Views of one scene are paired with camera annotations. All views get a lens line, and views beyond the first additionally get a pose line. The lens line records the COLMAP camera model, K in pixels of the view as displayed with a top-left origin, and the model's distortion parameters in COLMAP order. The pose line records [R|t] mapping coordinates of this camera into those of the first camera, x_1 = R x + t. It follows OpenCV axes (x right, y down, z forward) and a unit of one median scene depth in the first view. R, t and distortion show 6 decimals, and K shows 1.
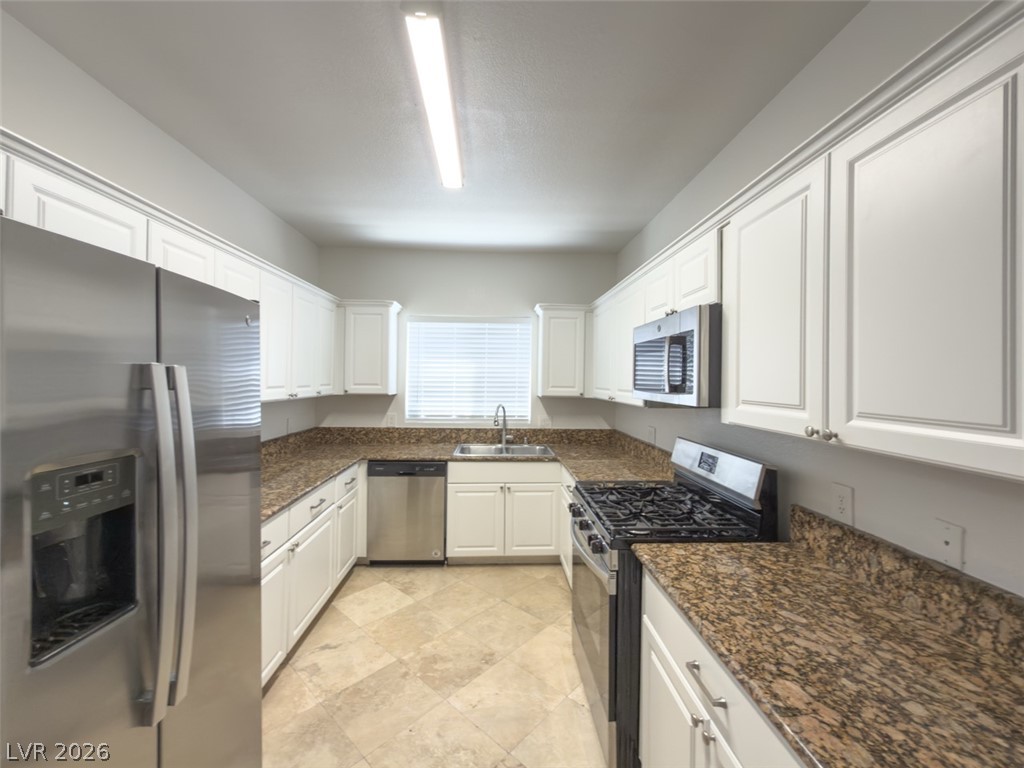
lens RADIAL K [[414.1, 0, 502.1], [0, 414.1, 373.5], [0, 0, 1]] dist [-0.001757, -0.000462]
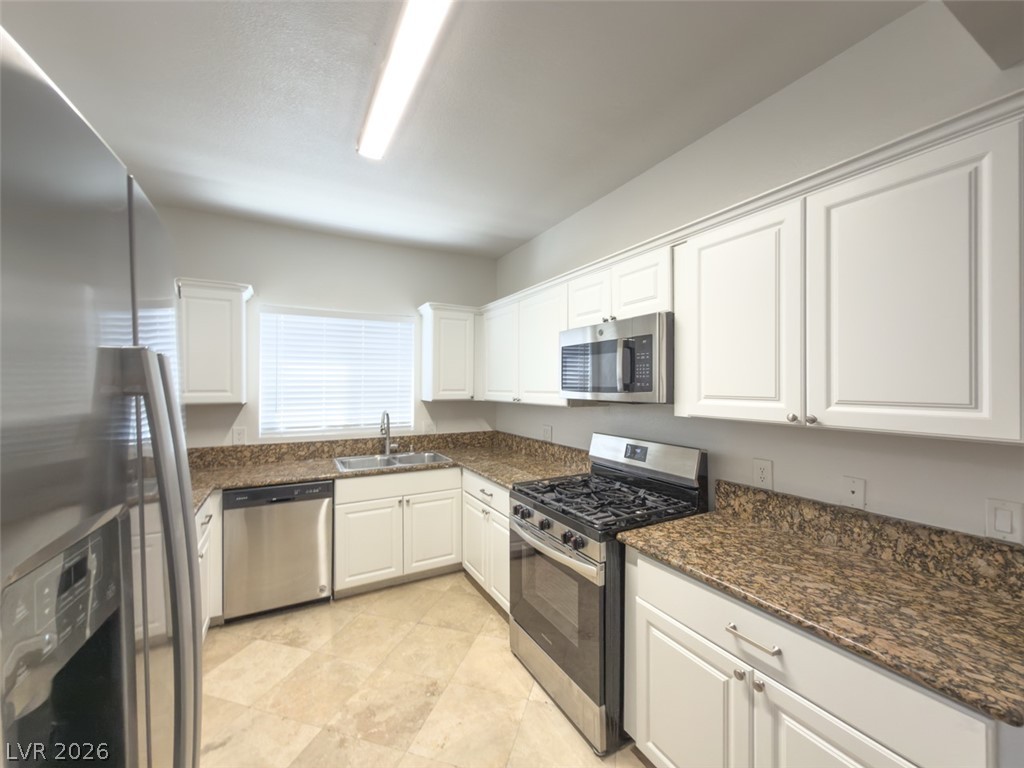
lens RADIAL K [[414.1, 0, 501.2], [0, 414.1, 383.6], [0, 0, 1]] dist [-0.001757, -0.000462]
pose [[0.897294, -0.010460, 0.441309, -0.305013], [0.004801, 0.999891, 0.013938, 0.007563], [-0.441407, -0.010388, 0.897247, 0.133914]]
